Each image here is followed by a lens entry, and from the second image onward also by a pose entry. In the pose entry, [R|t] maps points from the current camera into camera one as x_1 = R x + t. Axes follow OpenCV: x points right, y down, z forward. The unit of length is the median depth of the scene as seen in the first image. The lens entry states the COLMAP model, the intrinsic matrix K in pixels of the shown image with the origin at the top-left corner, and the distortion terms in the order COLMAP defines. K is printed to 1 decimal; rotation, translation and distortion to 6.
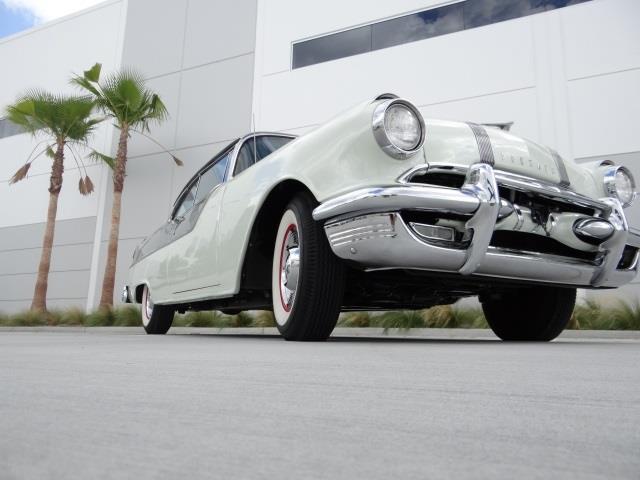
lens RADIAL K [[502.7, 0, 313.7], [0, 502.7, 238.6], [0, 0, 1]] dist [-0.011778, 0.002703]
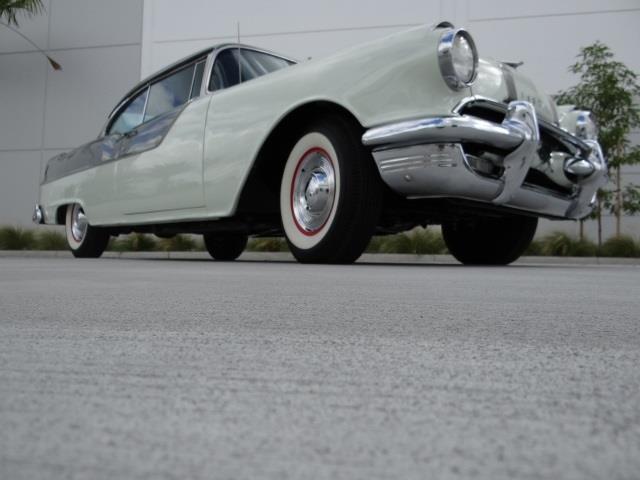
lens RADIAL K [[502.7, 0, 318.7], [0, 502.7, 236.8], [0, 0, 1]] dist [-0.011778, 0.002703]
pose [[0.967299, 0.011200, 0.253392, -0.286286], [-0.047661, 0.989255, 0.138213, 0.007238], [-0.249121, -0.145770, 0.957439, 0.040122]]
